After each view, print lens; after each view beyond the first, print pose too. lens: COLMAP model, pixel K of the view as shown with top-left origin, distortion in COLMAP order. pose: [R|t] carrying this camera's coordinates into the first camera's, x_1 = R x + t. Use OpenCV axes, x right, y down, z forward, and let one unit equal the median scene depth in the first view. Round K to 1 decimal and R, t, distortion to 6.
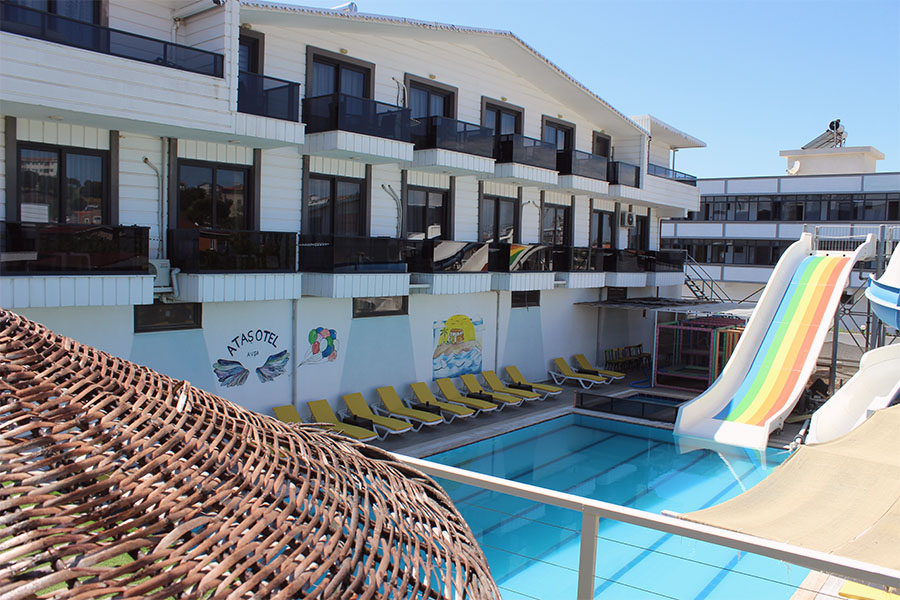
lens RADIAL K [[741.1, 0, 437.6], [0, 741.1, 301.6], [0, 0, 1]] dist [-0.164525, 0.145940]
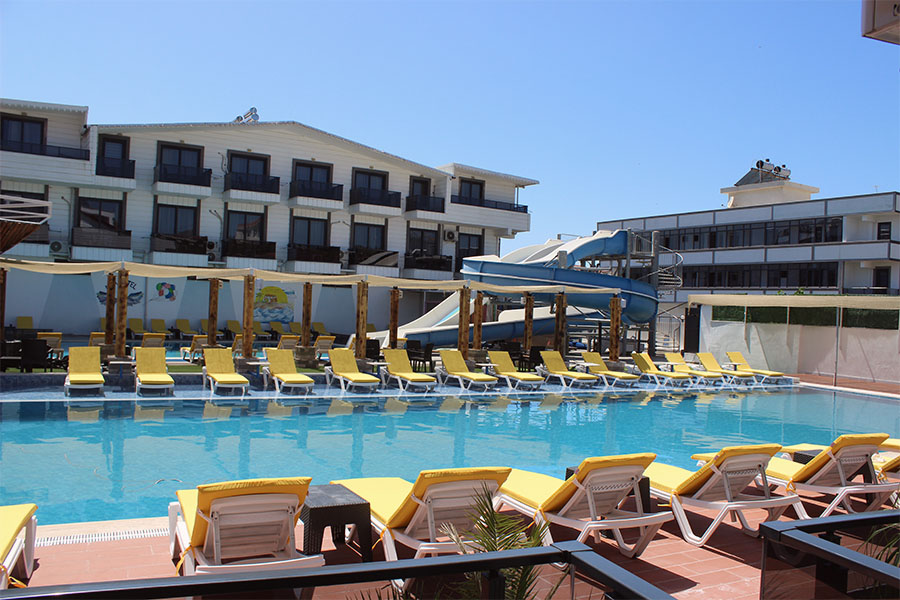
lens RADIAL K [[741.1, 0, 442.0], [0, 741.1, 312.5], [0, 0, 1]] dist [-0.164525, 0.145940]
pose [[0.958543, 0.013307, -0.284636, 0.829248], [-0.032130, 0.997586, -0.061563, 0.158273], [0.283129, 0.068156, 0.956657, -0.470414]]
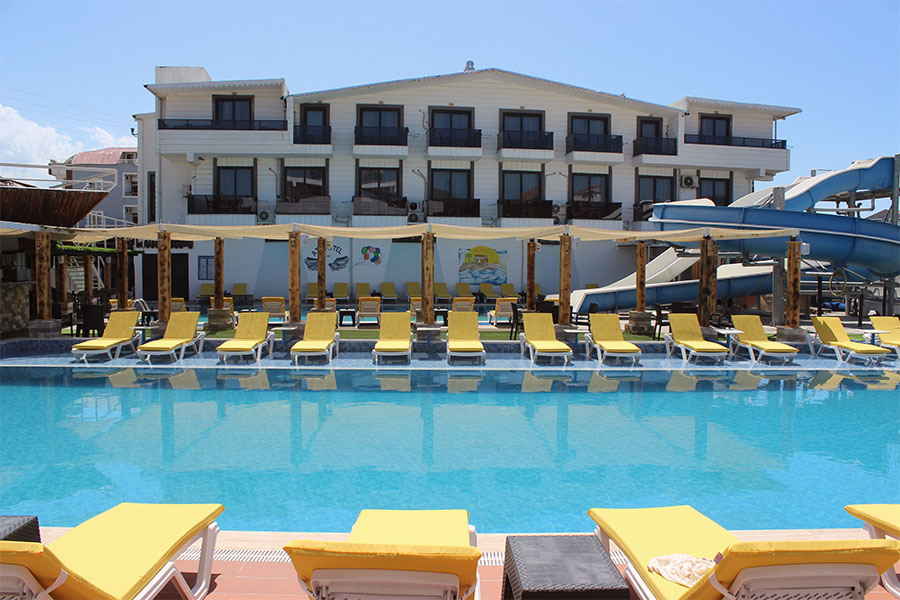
lens RADIAL K [[741.1, 0, 442.6], [0, 741.1, 307.4], [0, 0, 1]] dist [-0.164525, 0.145940]
pose [[0.748095, 0.021003, -0.663259, 0.971488], [-0.031445, 0.999498, -0.003817, 0.149710], [0.662846, 0.023711, 0.748380, -0.244125]]
